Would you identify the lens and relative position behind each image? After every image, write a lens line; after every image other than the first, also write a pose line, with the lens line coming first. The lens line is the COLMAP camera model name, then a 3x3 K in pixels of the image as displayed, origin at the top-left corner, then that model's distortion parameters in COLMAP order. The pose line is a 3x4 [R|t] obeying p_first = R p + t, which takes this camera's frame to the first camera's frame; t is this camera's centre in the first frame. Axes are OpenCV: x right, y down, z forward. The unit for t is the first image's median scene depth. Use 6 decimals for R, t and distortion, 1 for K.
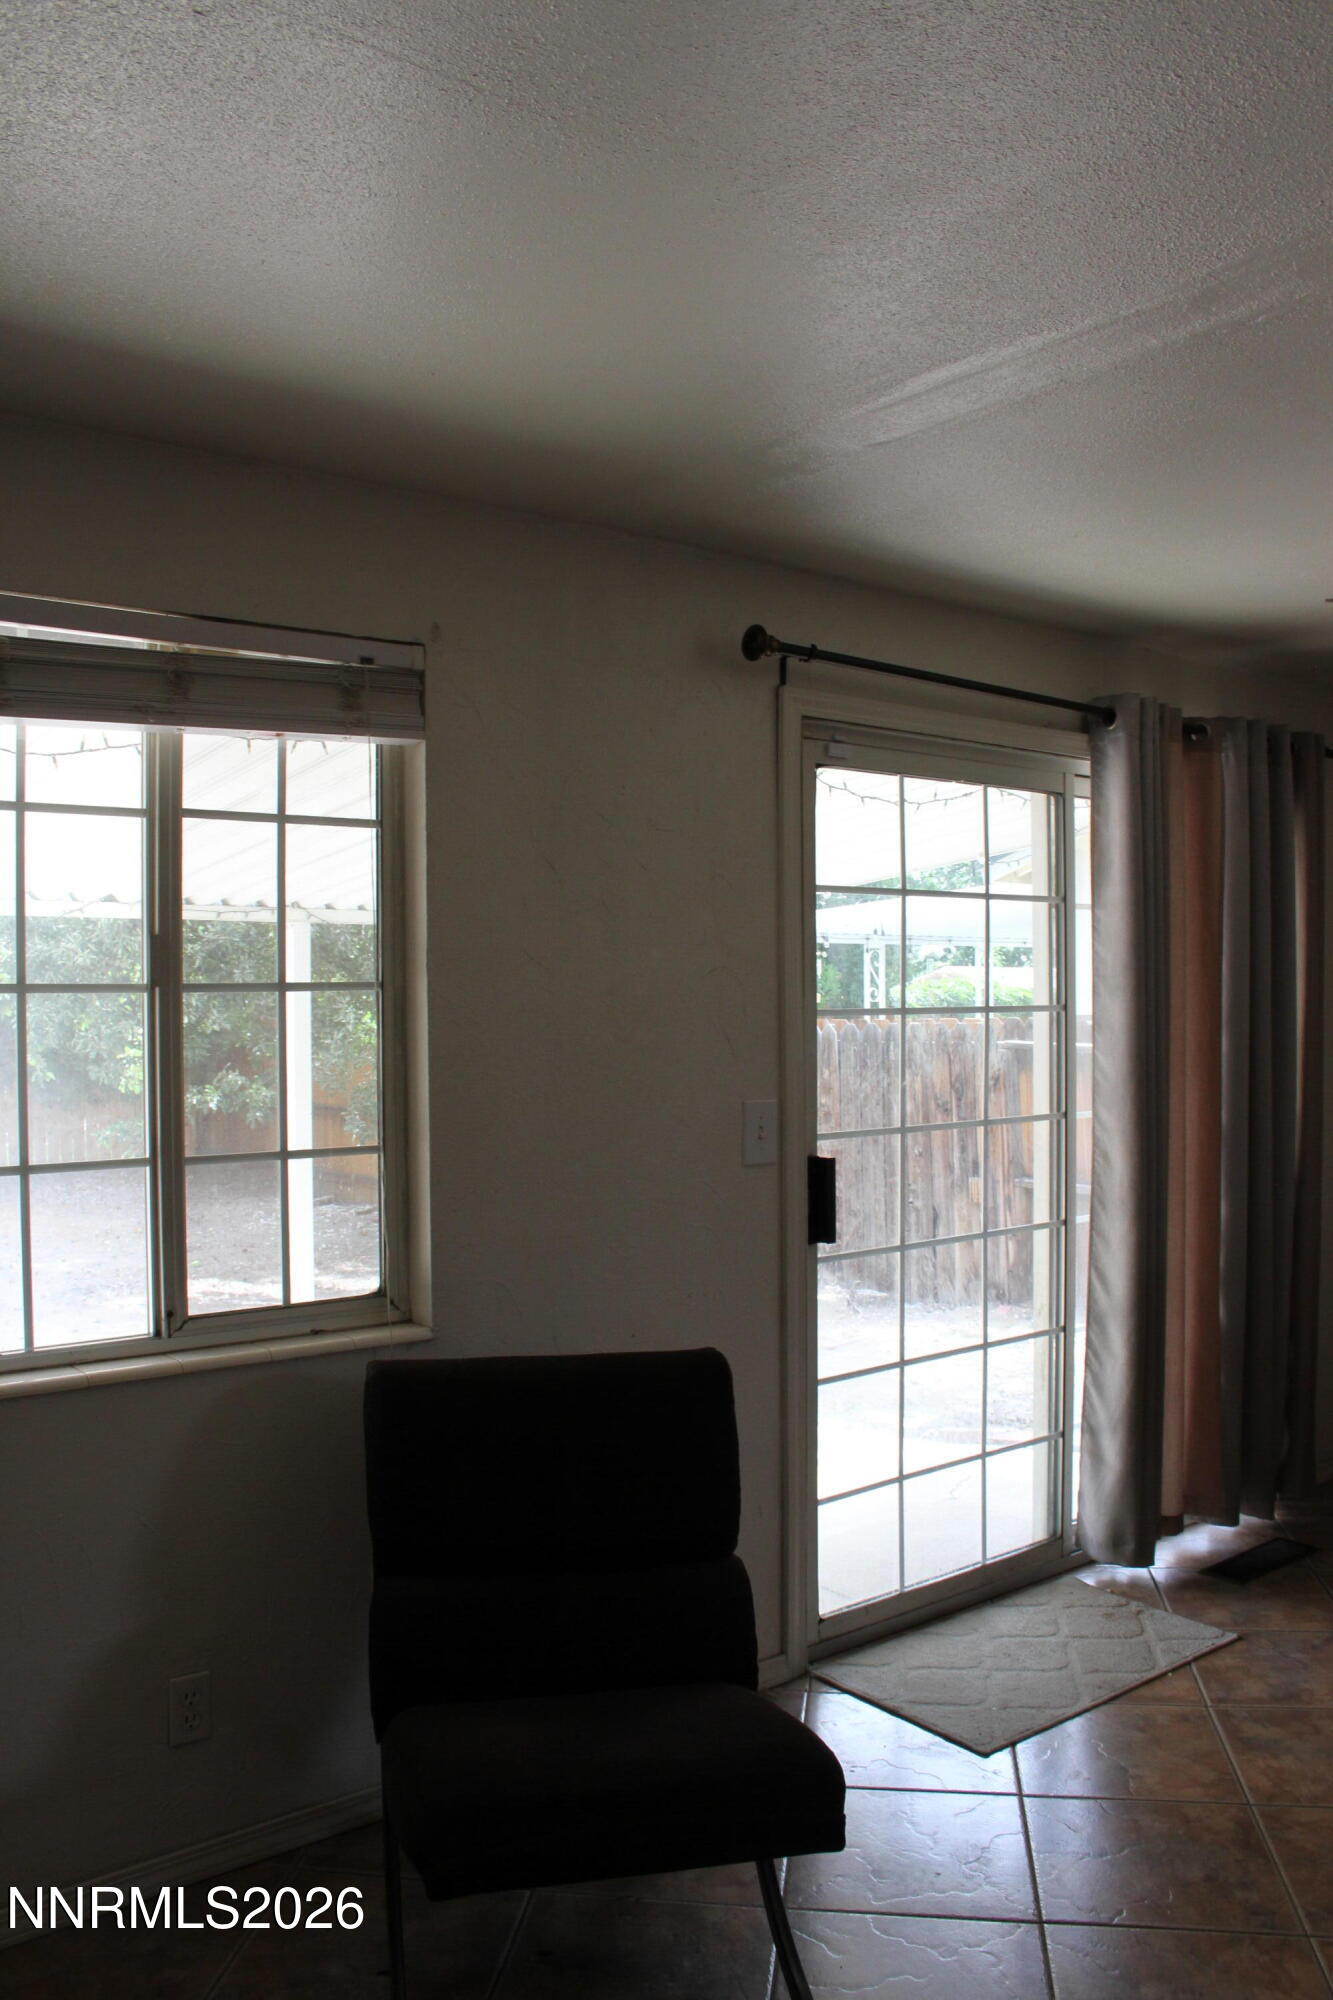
lens RADIAL K [[1618.7, 0, 666.5], [0, 1618.7, 1000.0], [0, 0, 1]] dist [-0.159129, 0.108331]
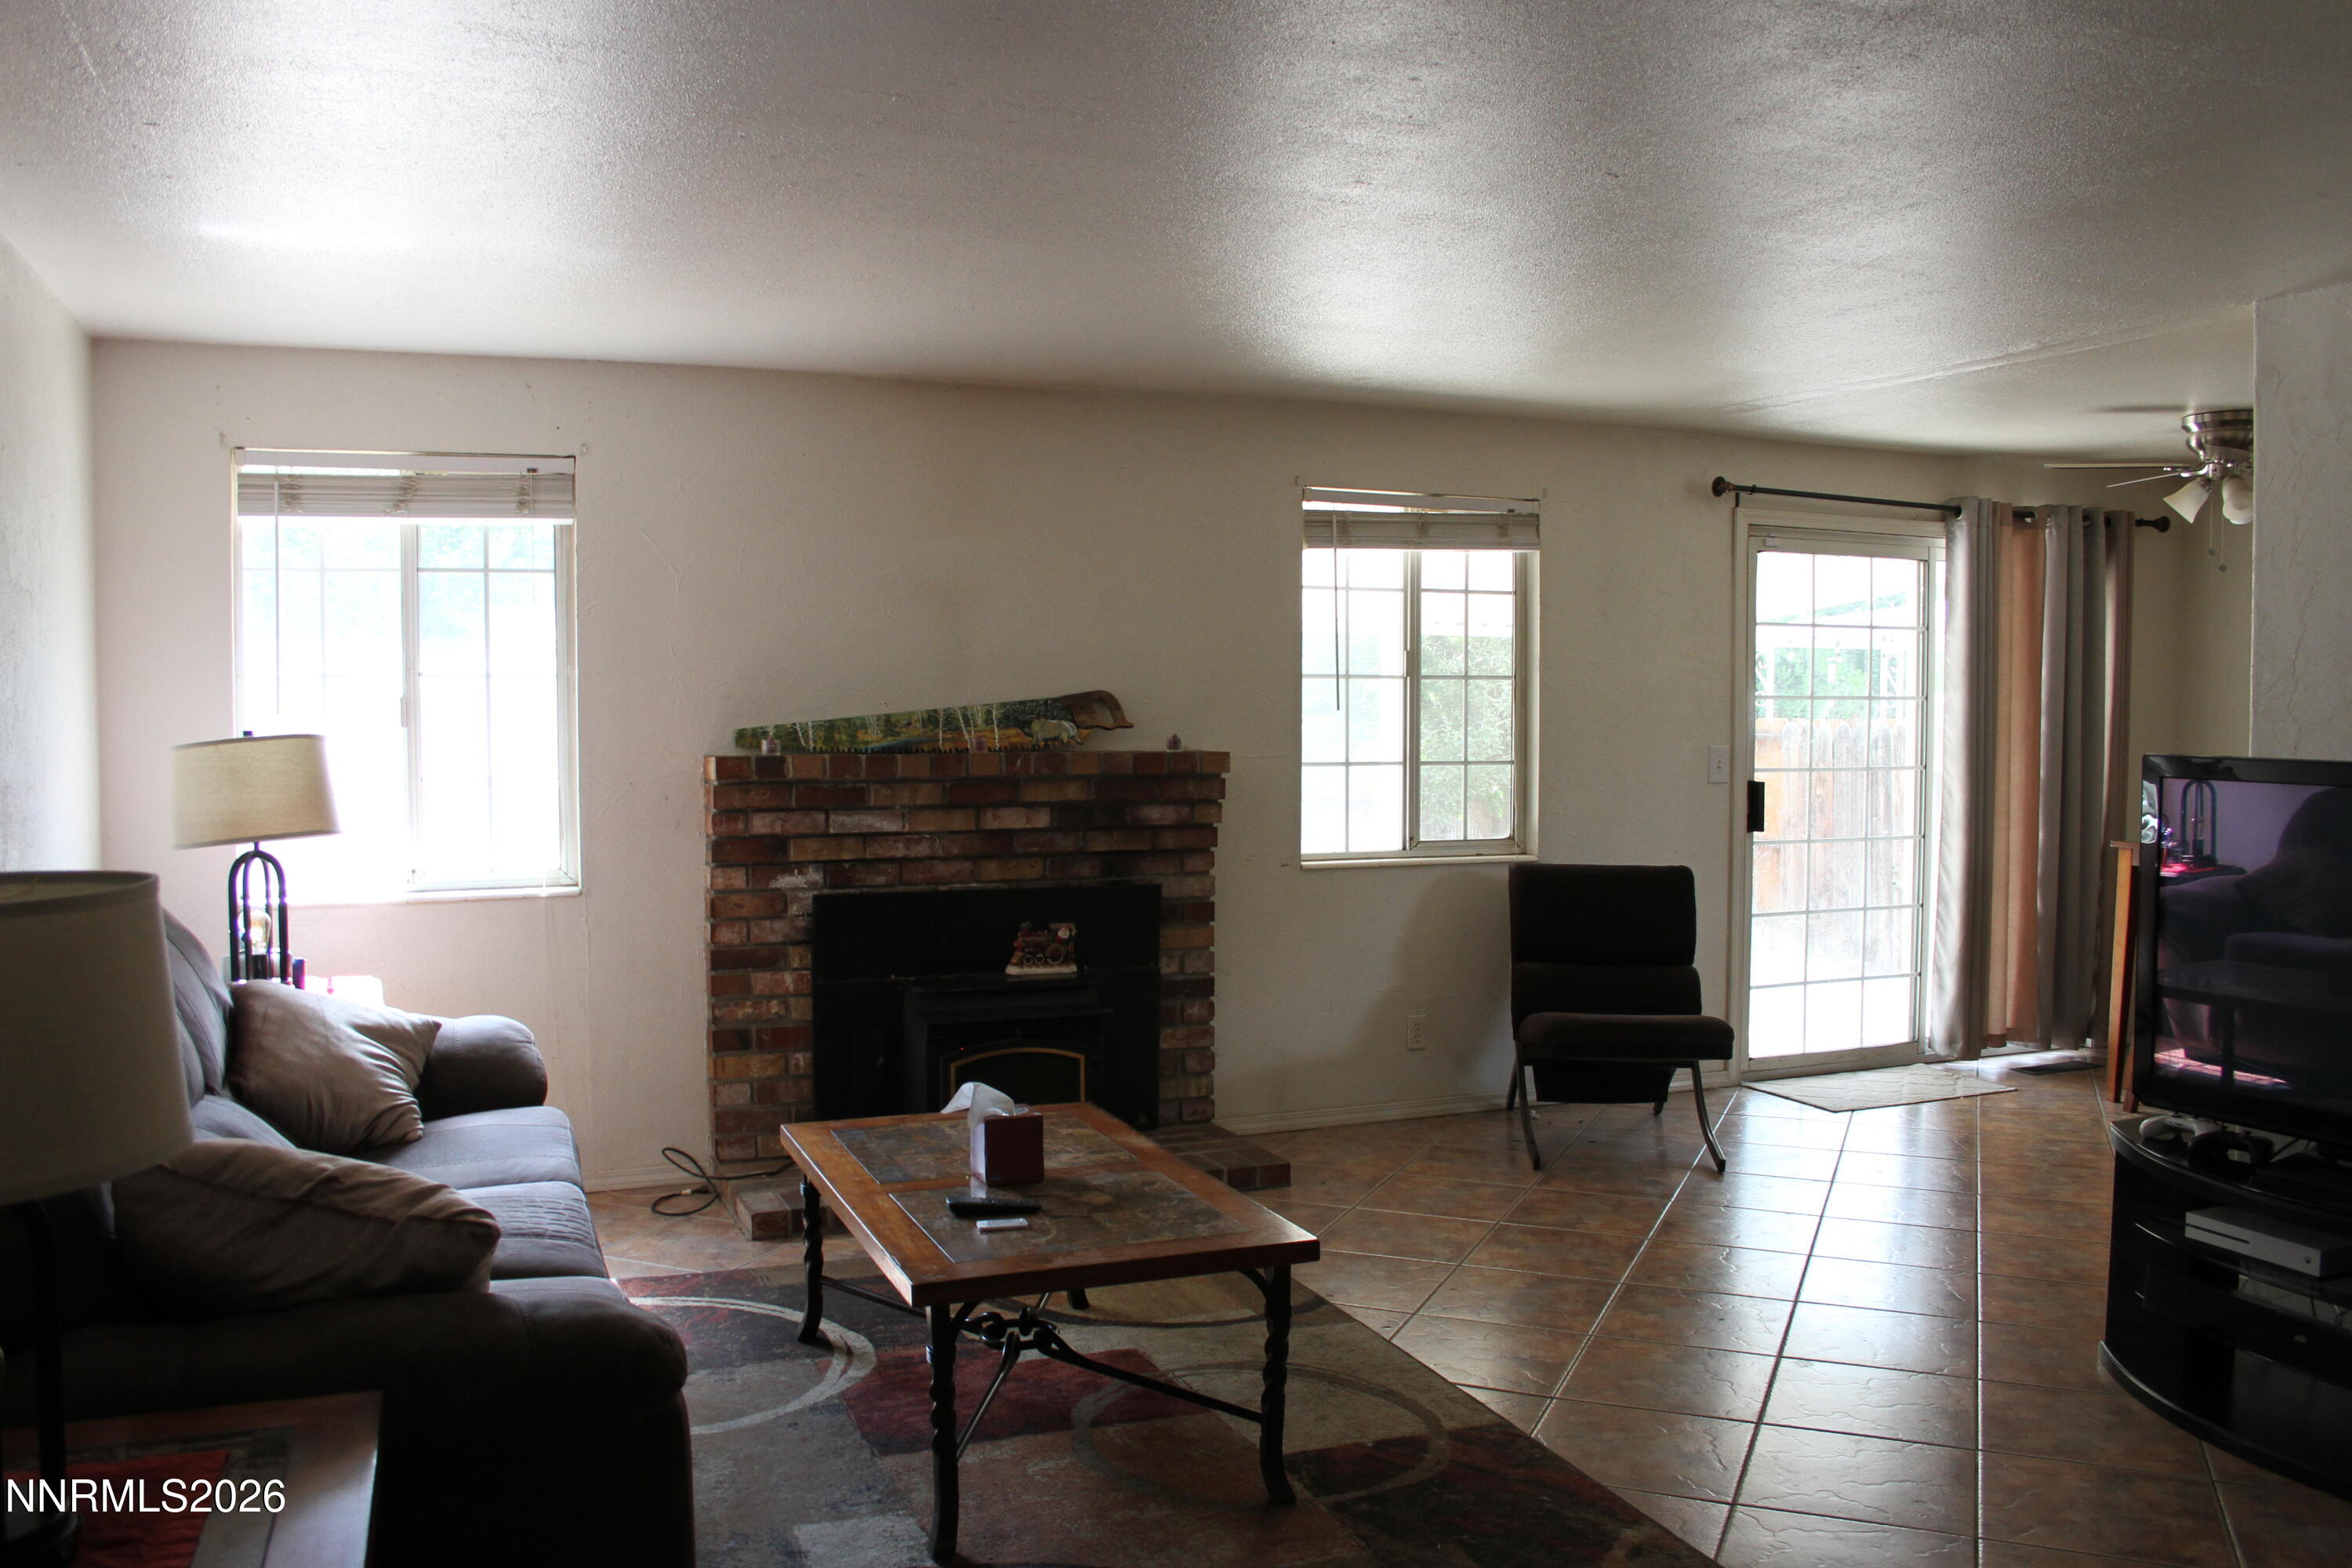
lens RADIAL K [[1922.2, 0, 1176.0], [0, 1922.2, 784.0], [0, 0, 1]] dist [-0.156862, 0.117832]
pose [[0.965845, 0.020892, -0.258276, 0.020725], [-0.010608, 0.999097, 0.041146, 0.023613], [0.258902, -0.037001, 0.965195, -1.095476]]
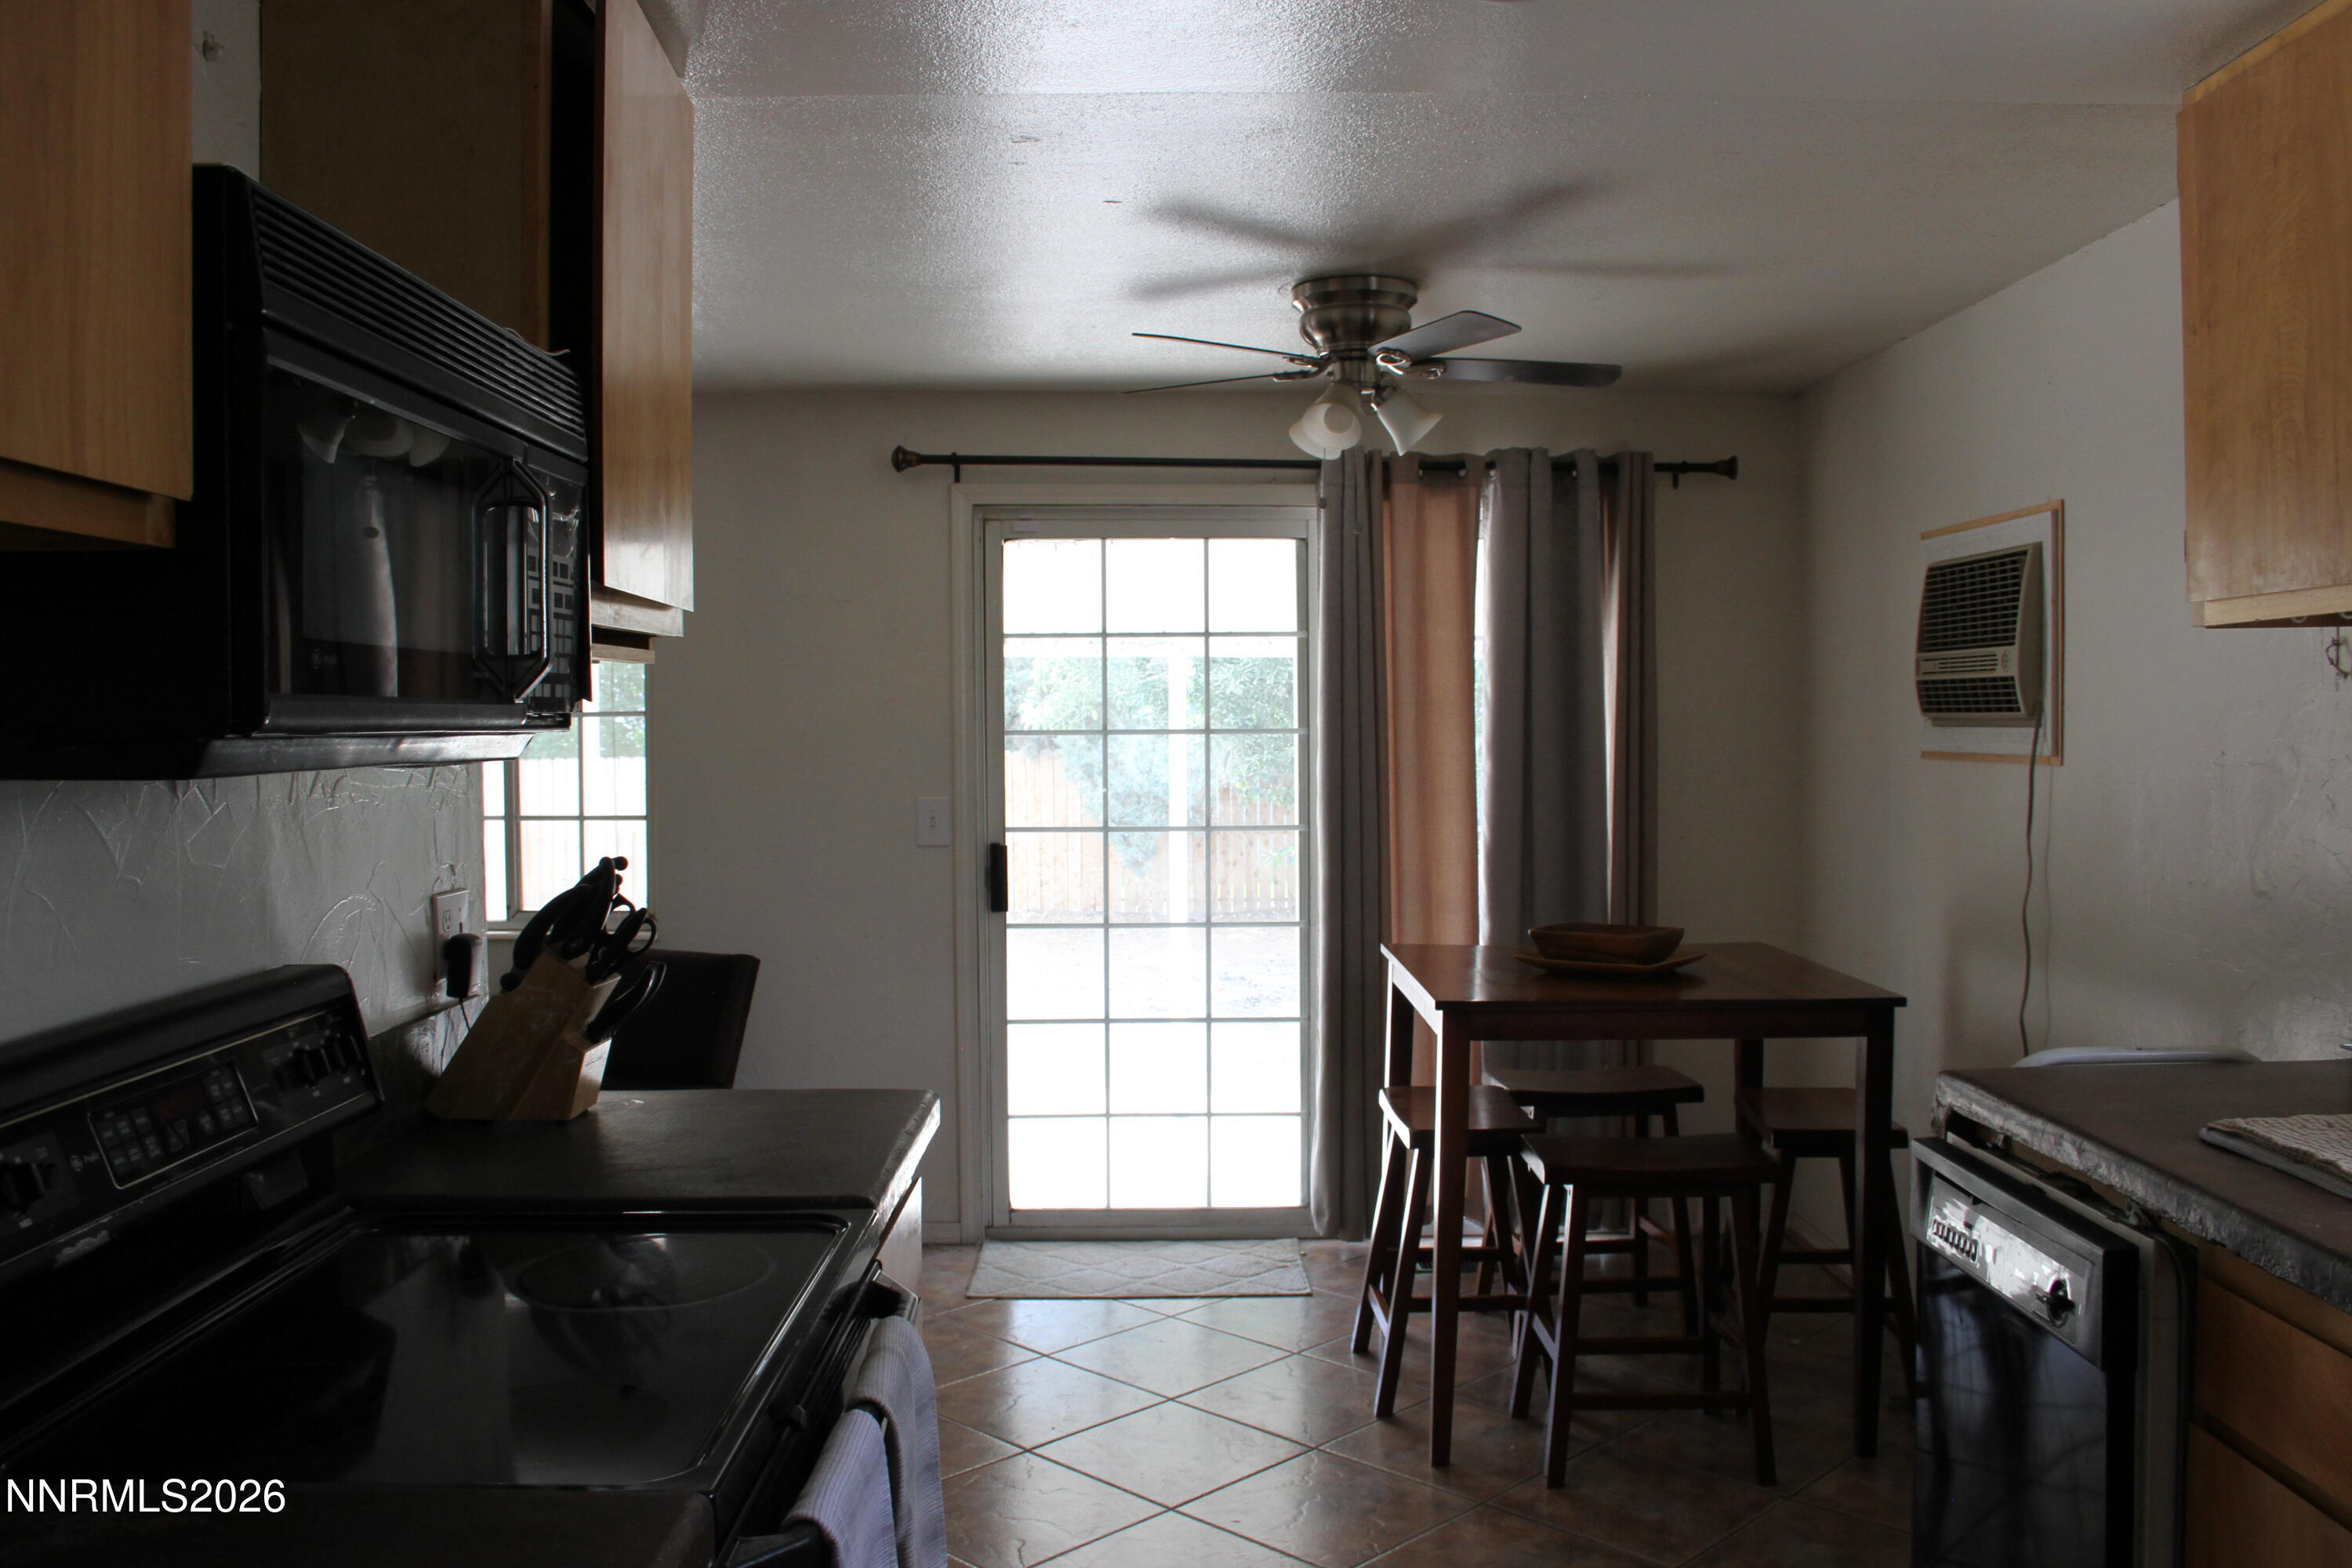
lens RADIAL K [[1903.6, 0, 1176.2], [0, 1903.6, 821.1], [0, 0, 1]] dist [-0.159129, 0.108331]
pose [[0.806621, 0.029904, -0.590312, 1.104686], [-0.002826, 0.998903, 0.046741, 0.006338], [0.591062, -0.036034, 0.805821, -0.141743]]
